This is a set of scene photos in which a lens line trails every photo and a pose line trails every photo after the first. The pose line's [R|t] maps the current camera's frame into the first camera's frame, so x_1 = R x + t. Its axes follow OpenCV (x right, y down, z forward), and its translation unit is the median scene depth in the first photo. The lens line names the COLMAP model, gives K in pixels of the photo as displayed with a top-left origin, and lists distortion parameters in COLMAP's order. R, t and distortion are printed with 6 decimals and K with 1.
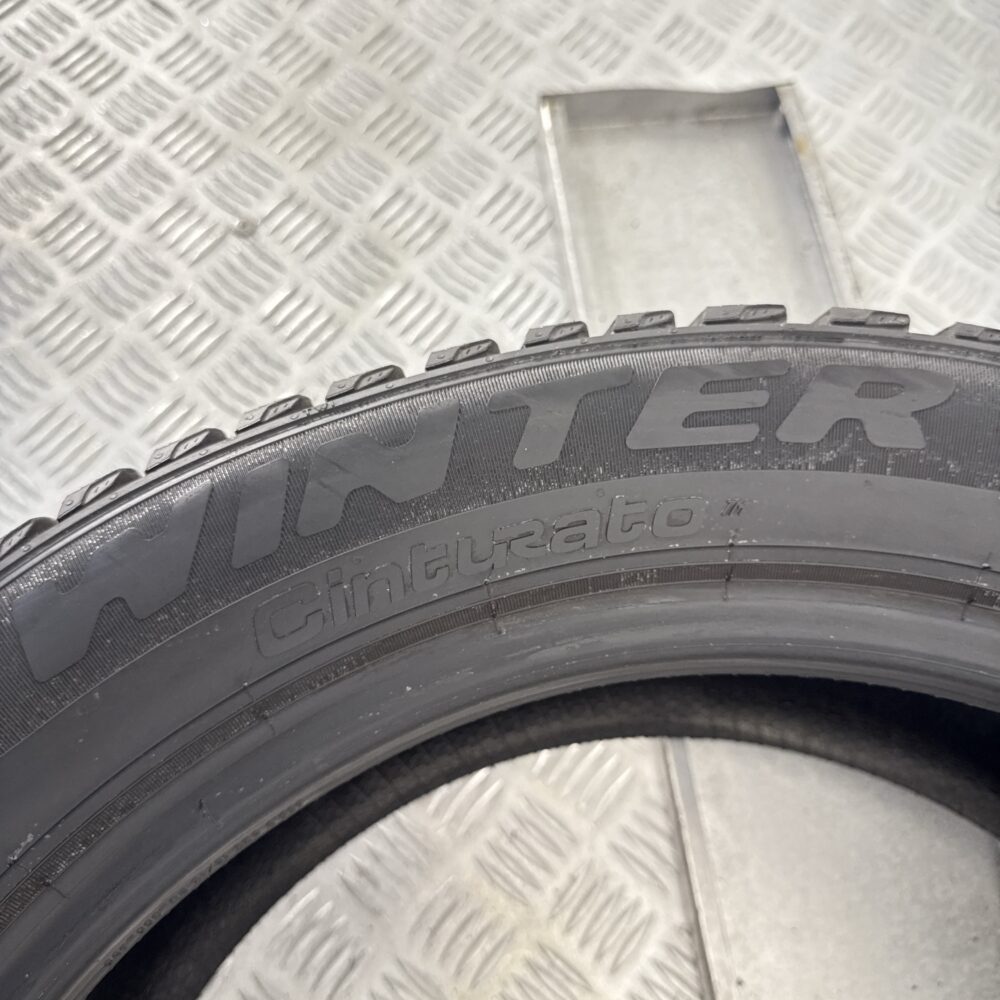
lens RADIAL K [[910.4, 0, 500.2], [0, 910.4, 499.2], [0, 0, 1]] dist [0.009856, 0.000000]
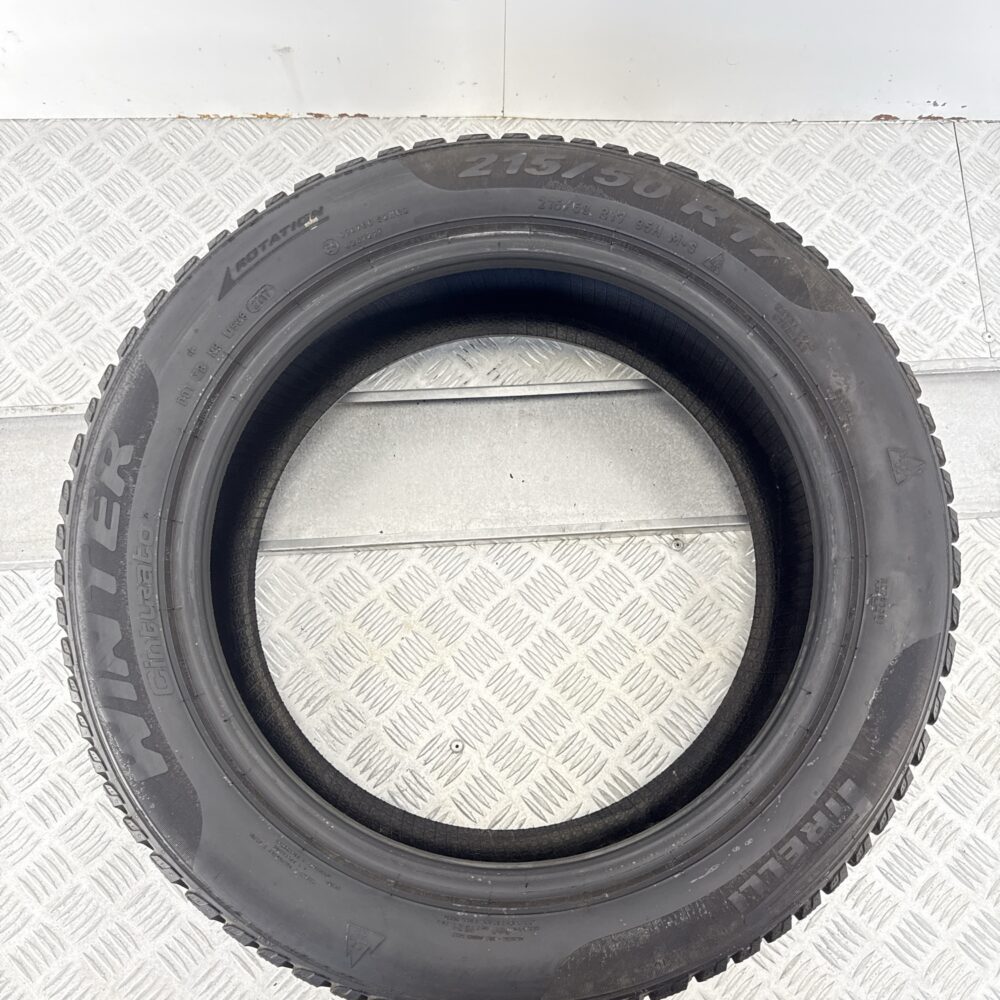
lens RADIAL K [[910.4, 0, 498.4], [0, 910.4, 505.1], [0, 0, 1]] dist [0.009856, 0.000000]
pose [[0.082249, -0.971716, 0.221368, -0.223767], [0.927301, 0.156004, 0.340258, 0.054901], [-0.365168, 0.177288, 0.913904, -1.835865]]
